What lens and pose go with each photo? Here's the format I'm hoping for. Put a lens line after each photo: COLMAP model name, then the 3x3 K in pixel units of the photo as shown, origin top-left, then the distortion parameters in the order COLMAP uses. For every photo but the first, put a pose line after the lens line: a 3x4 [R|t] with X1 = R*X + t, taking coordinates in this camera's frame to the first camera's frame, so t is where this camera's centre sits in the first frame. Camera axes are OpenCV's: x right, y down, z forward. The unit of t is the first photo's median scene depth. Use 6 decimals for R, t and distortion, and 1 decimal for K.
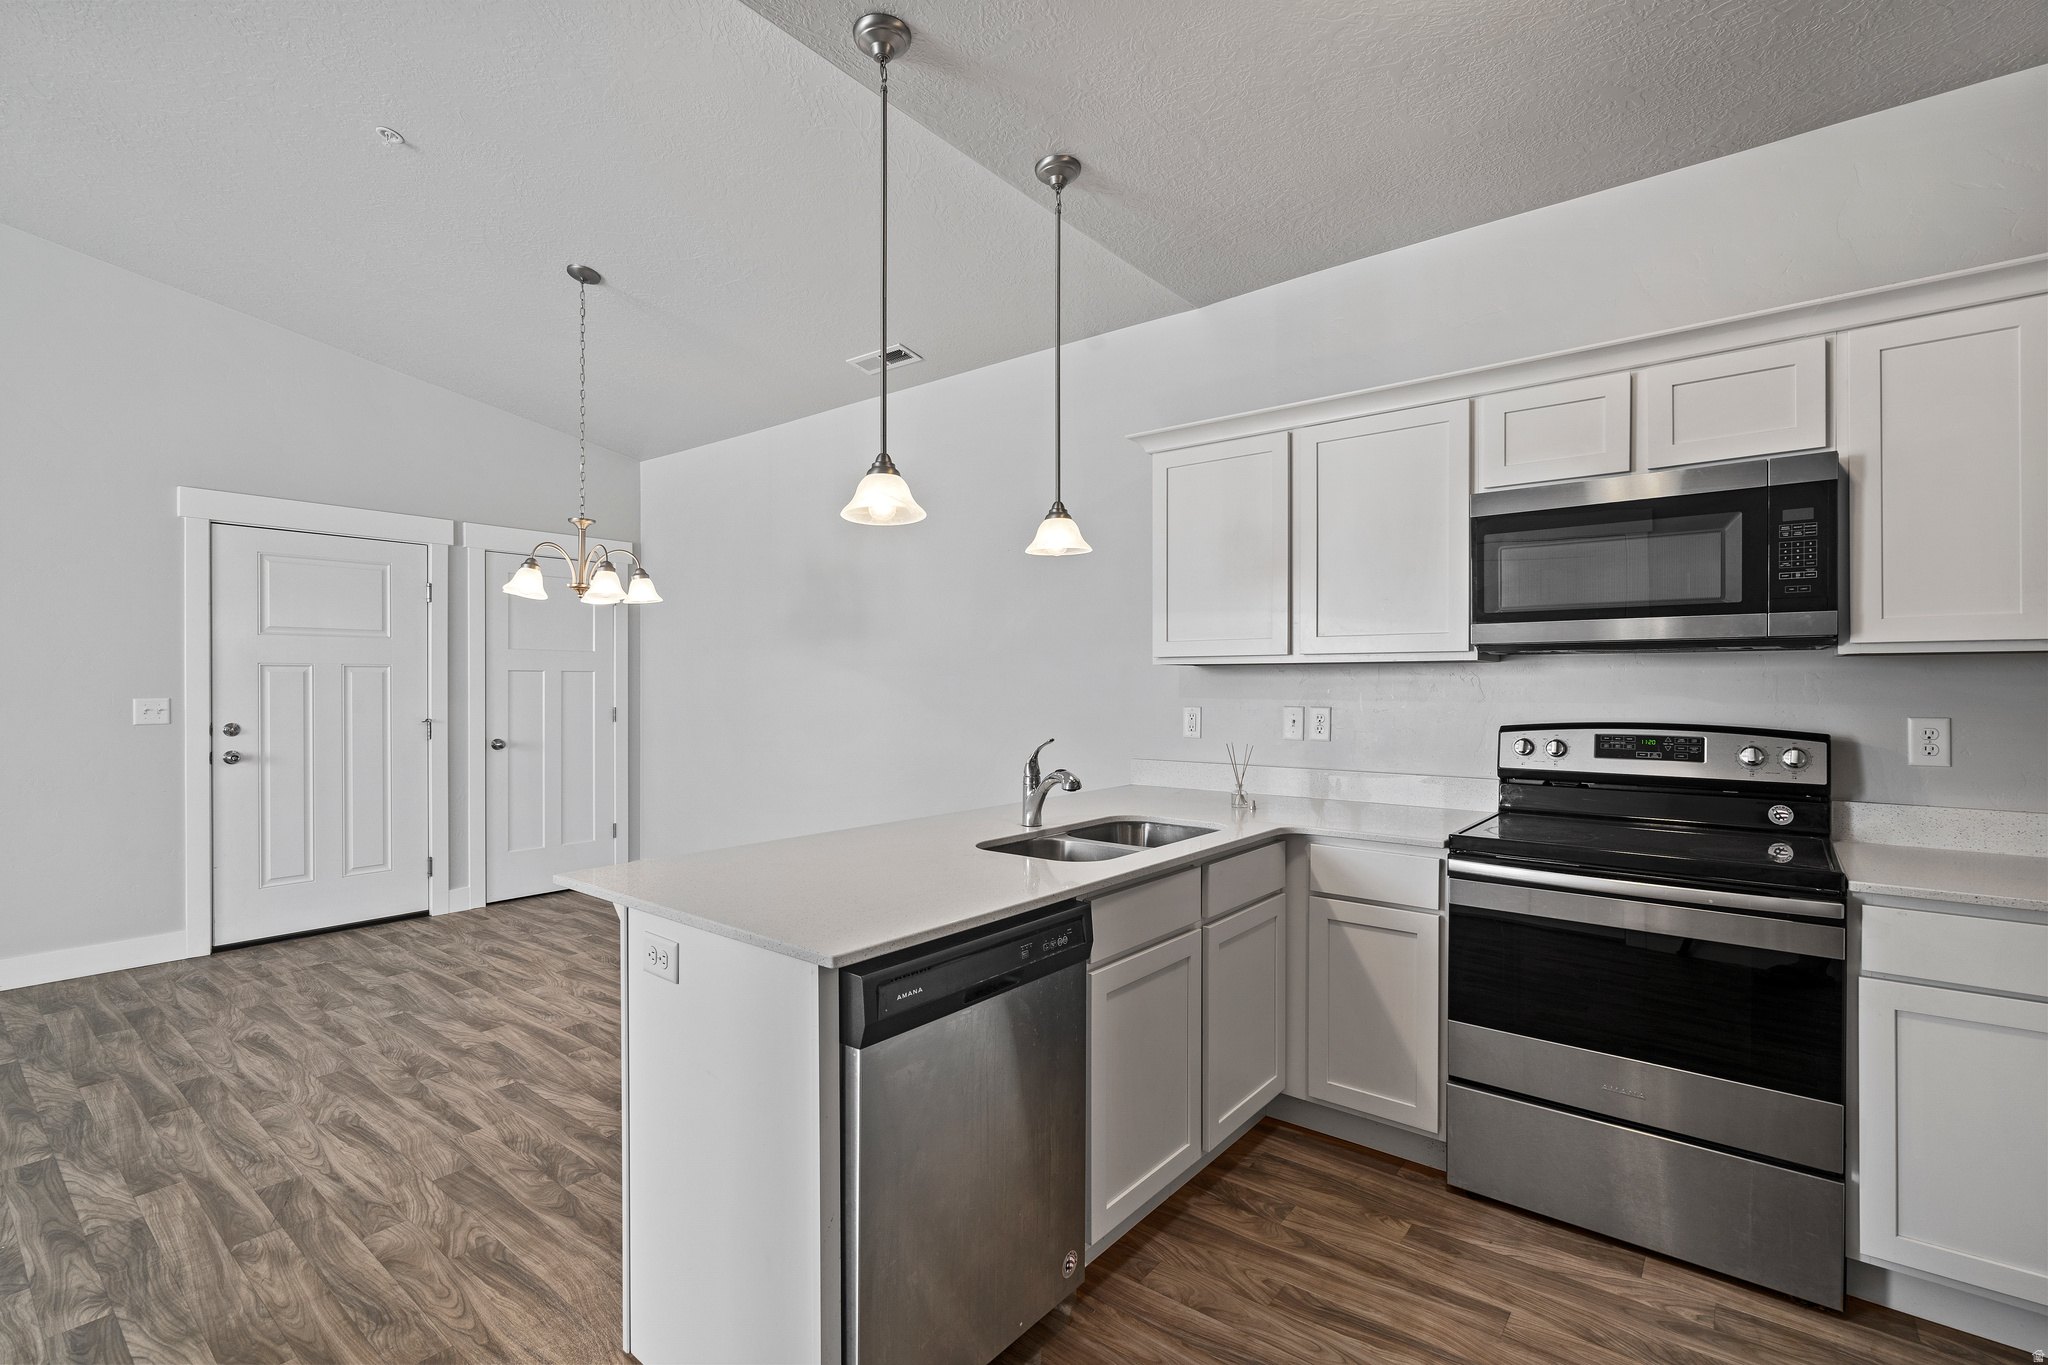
lens RADIAL K [[933.3, 0, 1021.2], [0, 933.3, 685.6], [0, 0, 1]] dist [-0.011837, 0.002051]
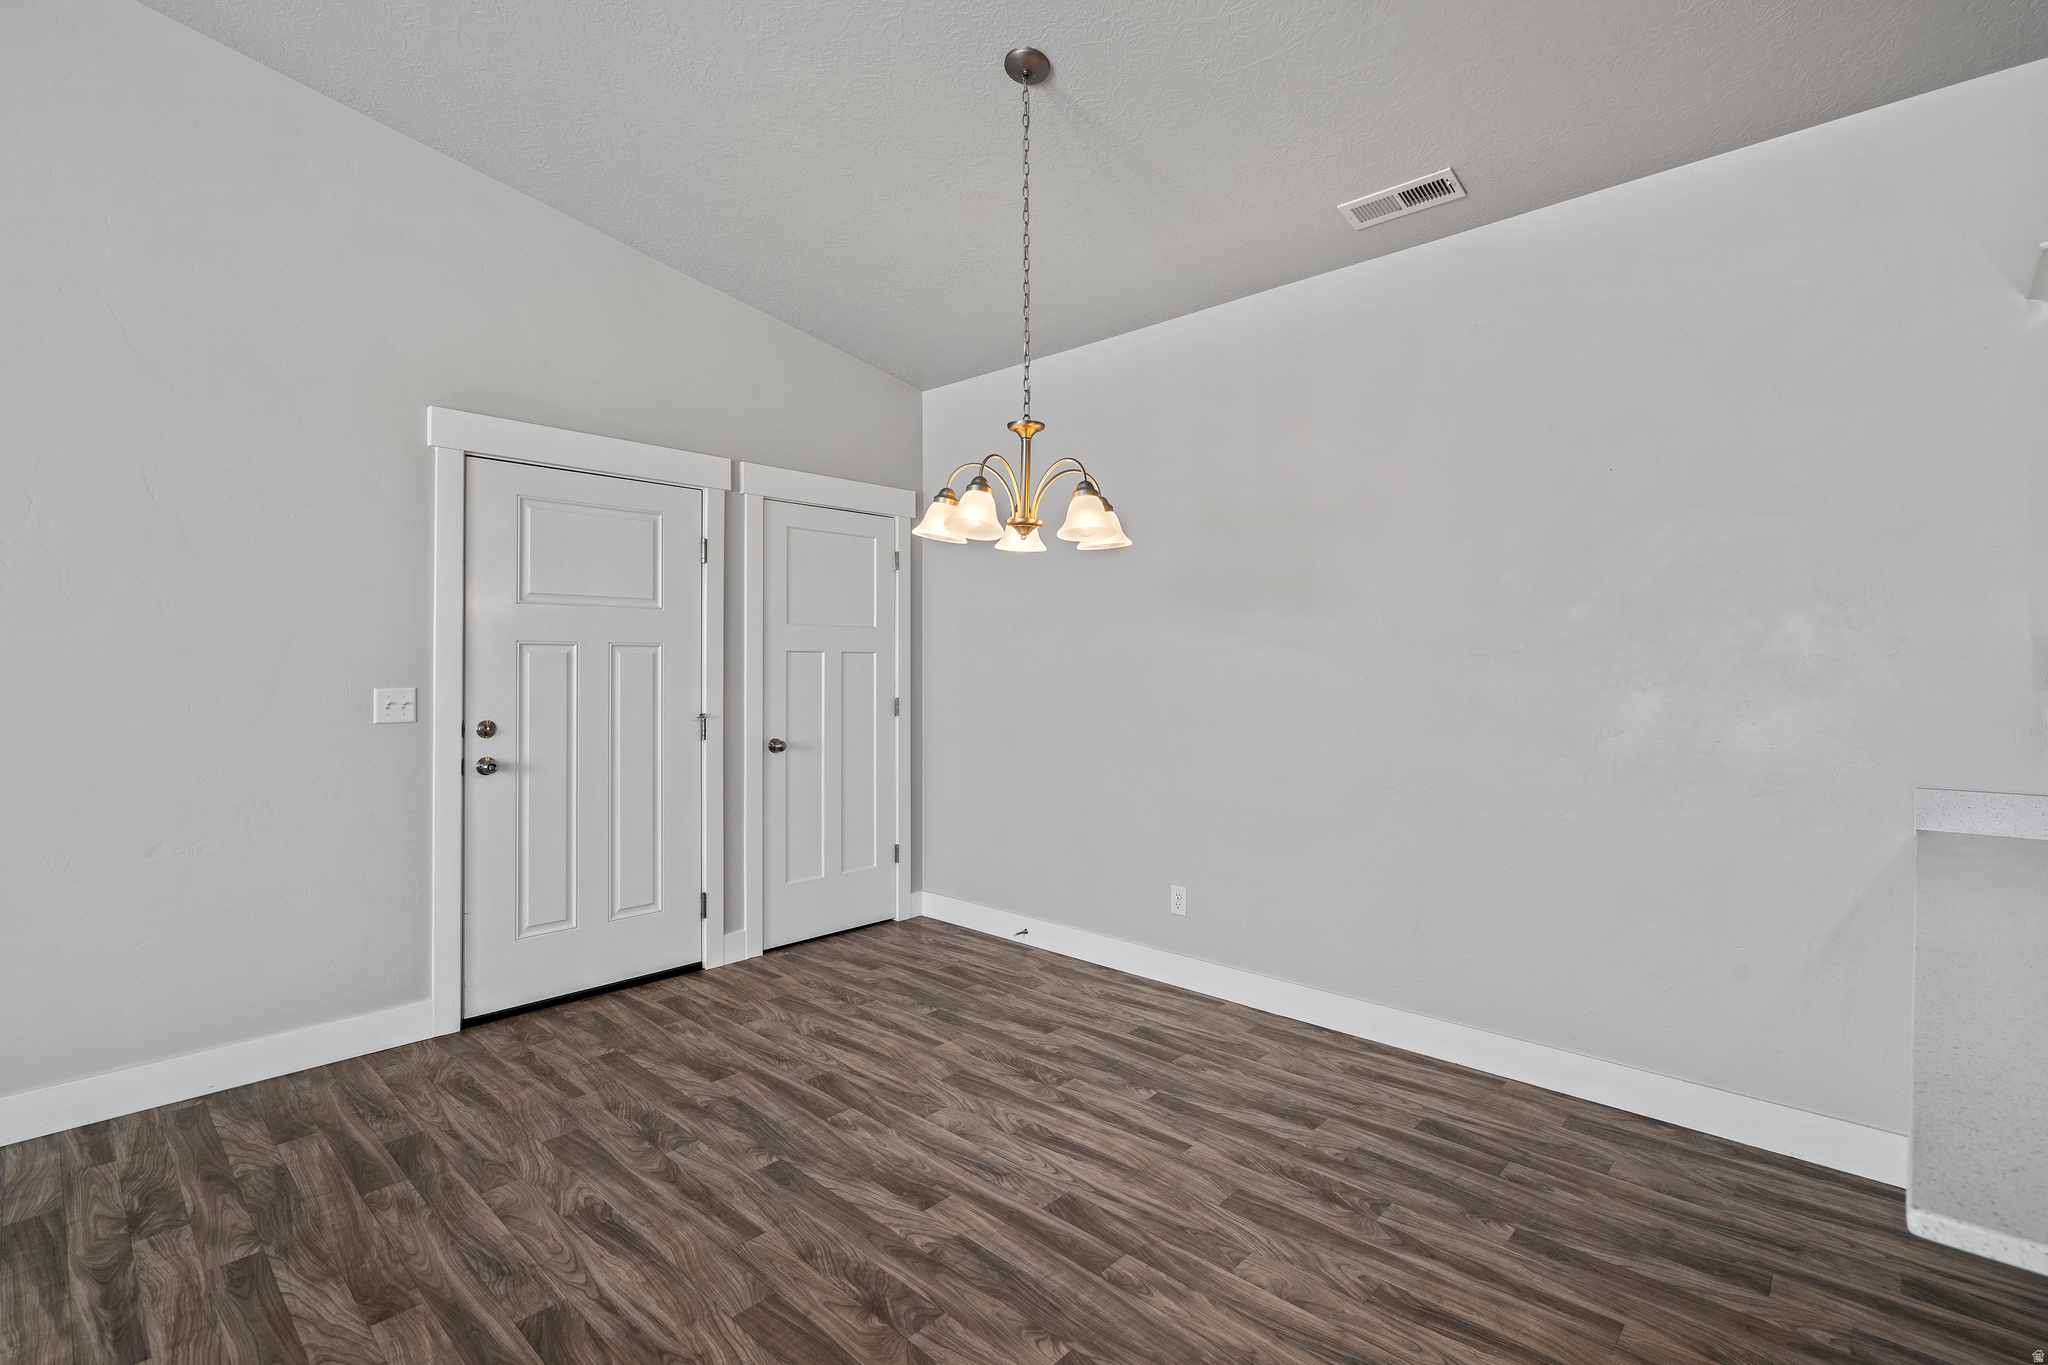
lens RADIAL K [[929.7, 0, 1022.4], [0, 929.7, 712.1], [0, 0, 1]] dist [-0.010725, 0.000129]
pose [[0.997302, 0.005465, -0.073209, -0.030067], [-0.002303, 0.999064, 0.043206, -0.000208], [0.073377, -0.042920, 0.996380, 0.024129]]
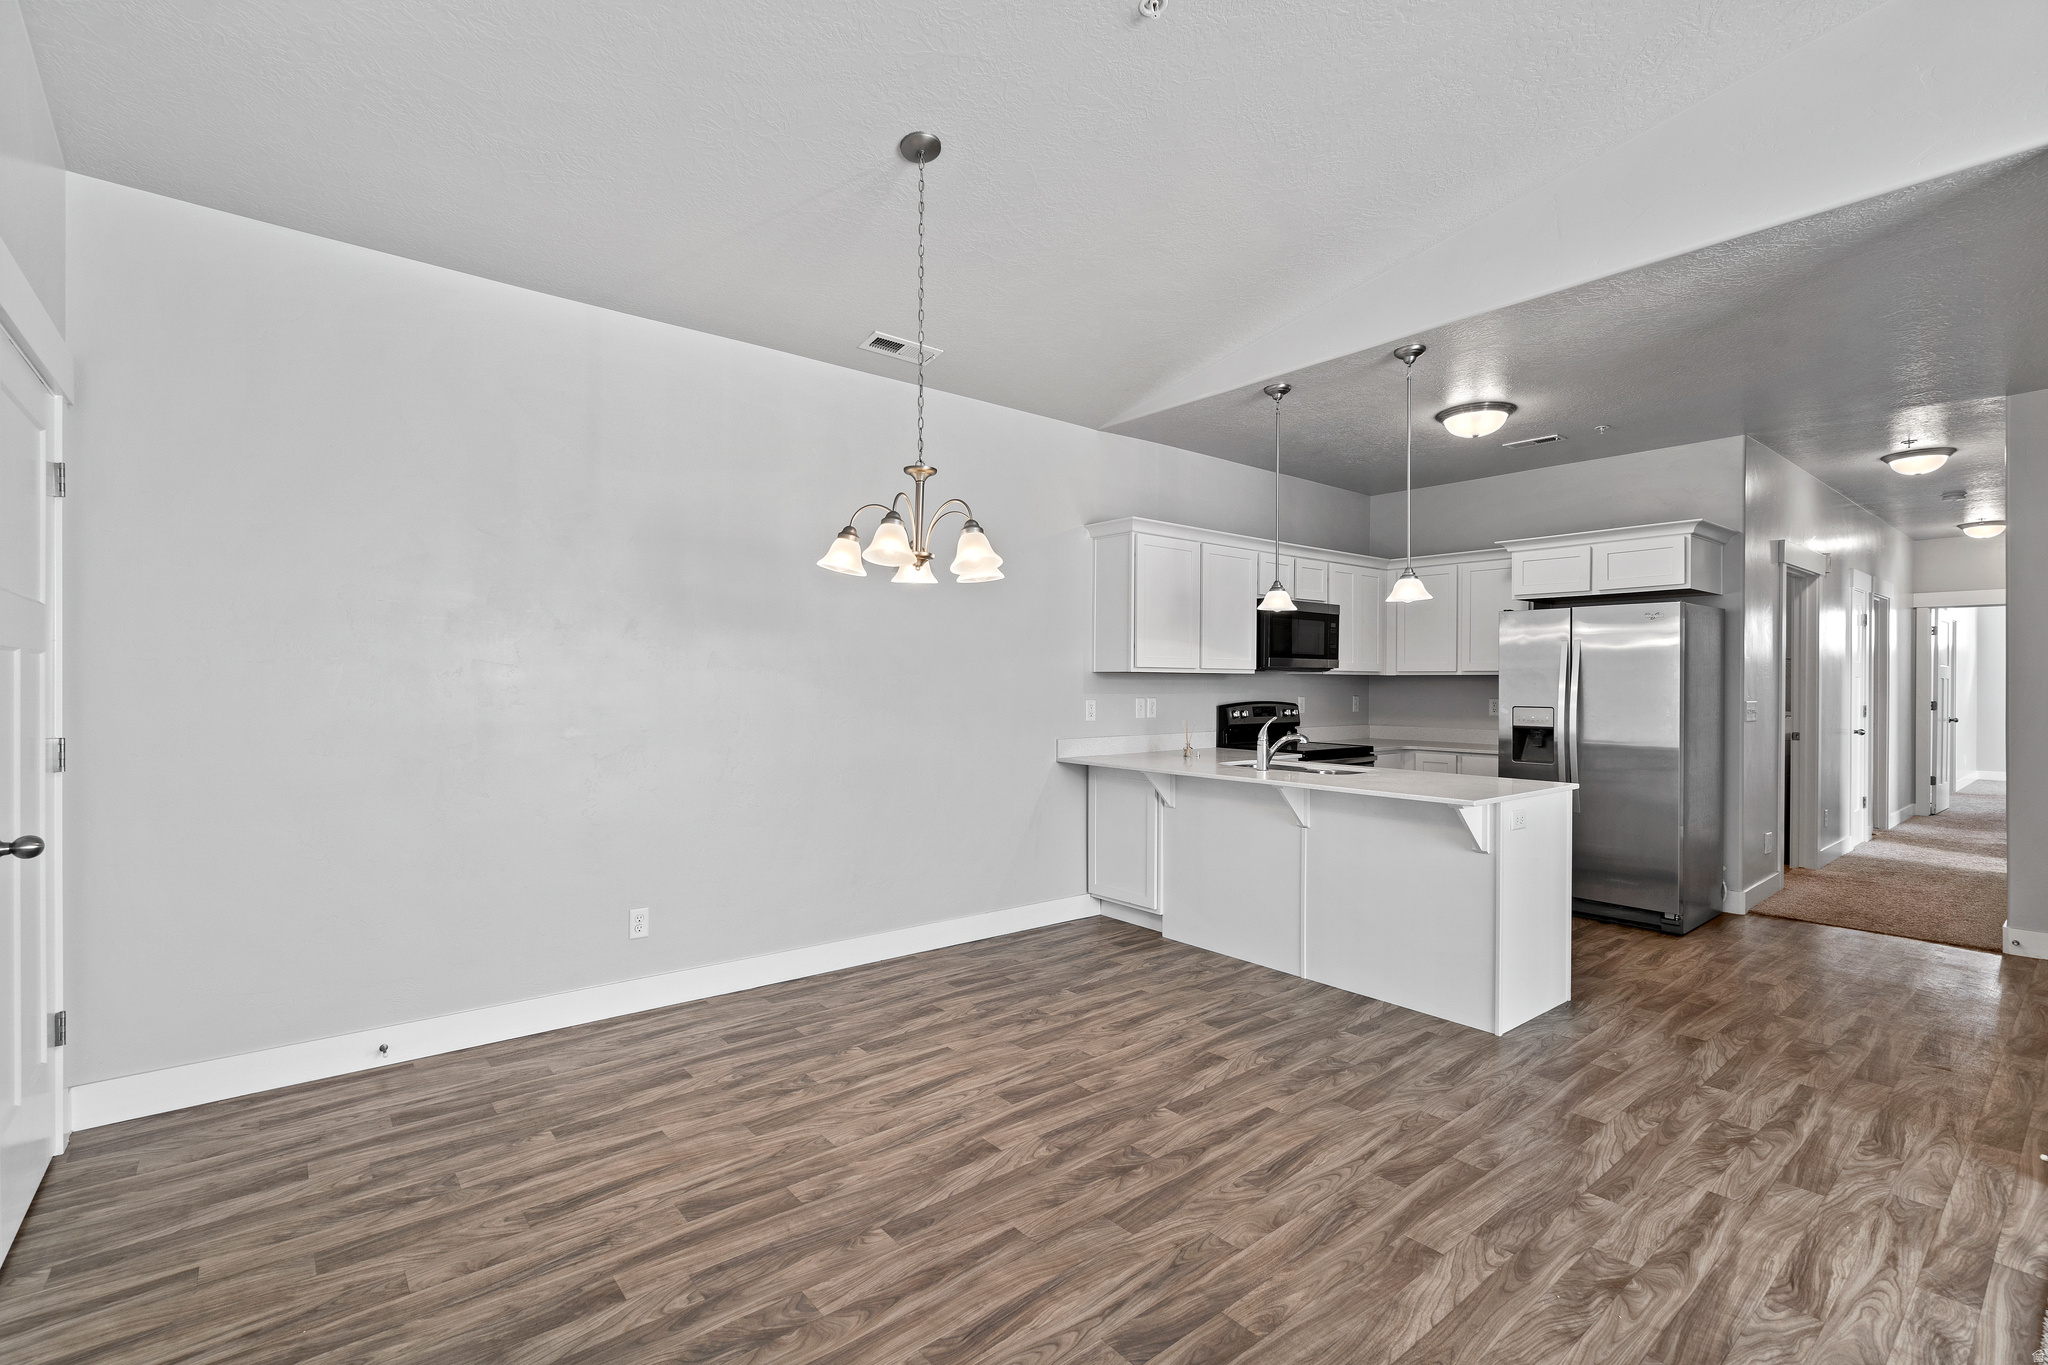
lens RADIAL K [[933.3, 0, 1021.2], [0, 933.3, 685.6], [0, 0, 1]] dist [-0.011837, 0.002051]
pose [[0.202766, -0.003883, 0.979219, -0.084909], [-0.000690, 0.999991, 0.004108, -0.000580], [-0.979227, -0.001509, 0.202762, 0.053453]]
